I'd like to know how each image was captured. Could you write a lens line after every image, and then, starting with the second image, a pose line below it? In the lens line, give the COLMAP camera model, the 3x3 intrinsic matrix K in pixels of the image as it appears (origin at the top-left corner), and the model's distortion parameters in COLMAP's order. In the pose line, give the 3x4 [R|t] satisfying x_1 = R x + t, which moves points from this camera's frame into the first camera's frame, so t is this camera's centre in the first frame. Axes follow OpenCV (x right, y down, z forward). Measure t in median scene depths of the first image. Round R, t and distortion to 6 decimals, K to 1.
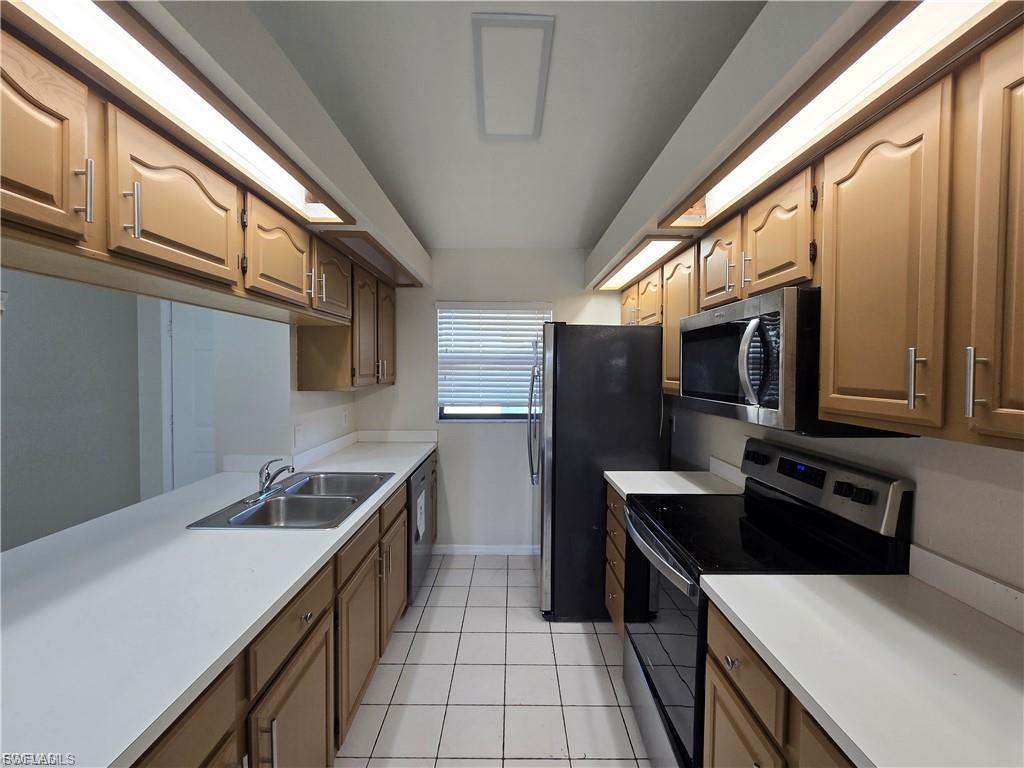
lens RADIAL K [[420.3, 0, 514.5], [0, 420.3, 379.3], [0, 0, 1]] dist [-0.008760, 0.003902]
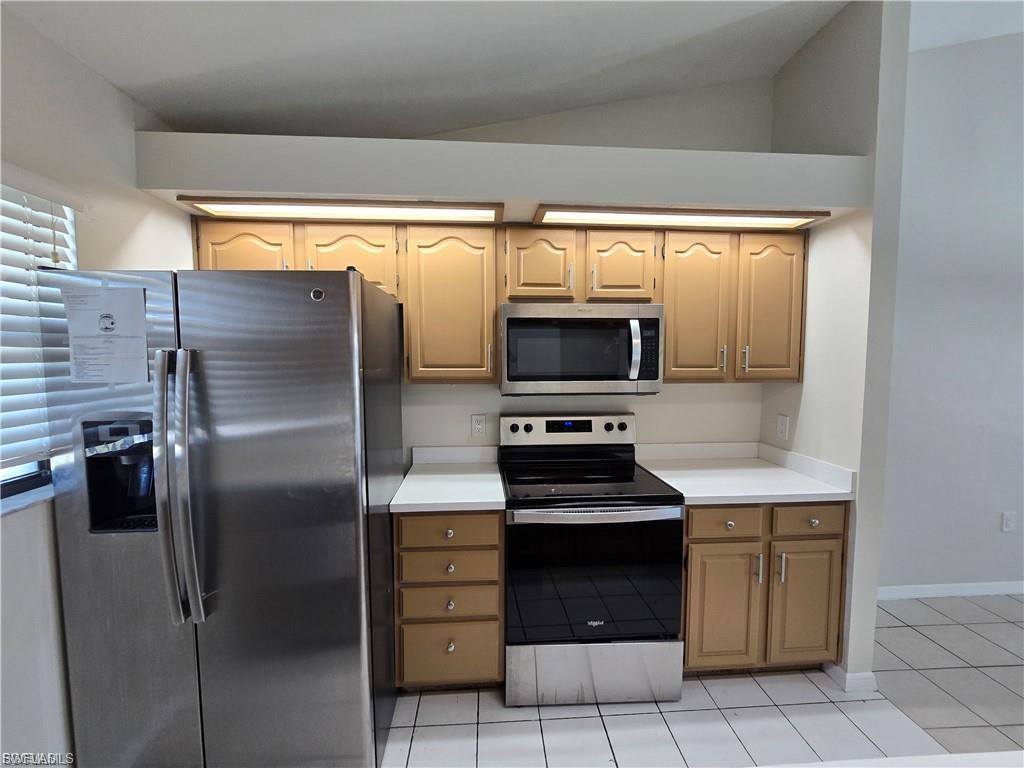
lens RADIAL K [[420.3, 0, 514.5], [0, 420.3, 379.3], [0, 0, 1]] dist [-0.008760, 0.003902]
pose [[-0.068802, -0.072732, 0.994976, -0.665644], [0.022831, 0.996963, 0.074456, -0.044780], [-0.997369, 0.027839, -0.066933, 1.189756]]
